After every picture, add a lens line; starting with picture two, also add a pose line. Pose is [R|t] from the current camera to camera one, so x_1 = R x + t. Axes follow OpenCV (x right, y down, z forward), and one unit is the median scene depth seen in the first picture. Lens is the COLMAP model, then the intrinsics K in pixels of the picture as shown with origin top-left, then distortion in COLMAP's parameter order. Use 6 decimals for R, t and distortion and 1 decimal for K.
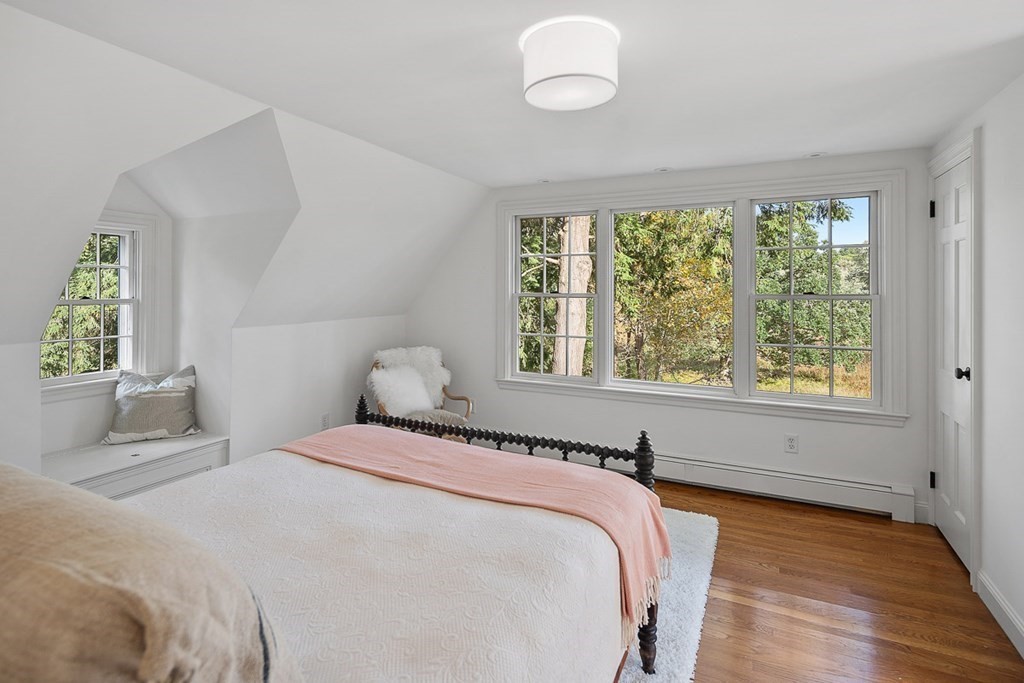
lens RADIAL K [[488.0, 0, 520.5], [0, 488.0, 289.4], [0, 0, 1]] dist [-0.000182, -0.000021]
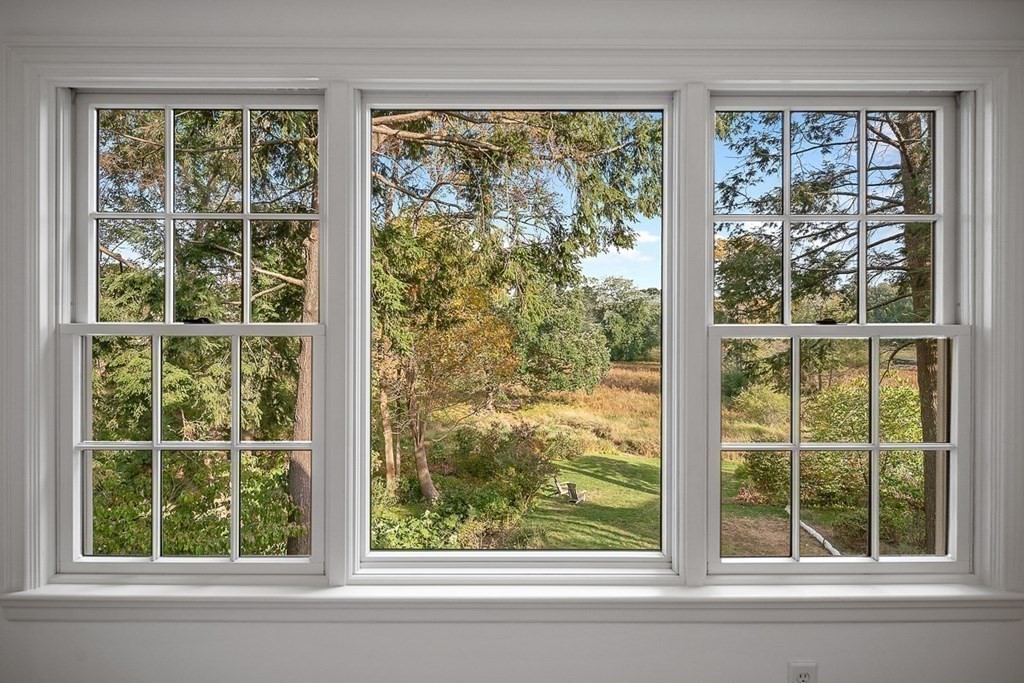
lens RADIAL K [[488.0, 0, 512.0], [0, 488.0, 331.5], [0, 0, 1]] dist [-0.000182, -0.000021]
pose [[0.901600, -0.005719, 0.432533, 0.030579], [-0.001804, 0.999854, 0.016982, 0.002127], [-0.432567, -0.016091, 0.901458, 0.149750]]
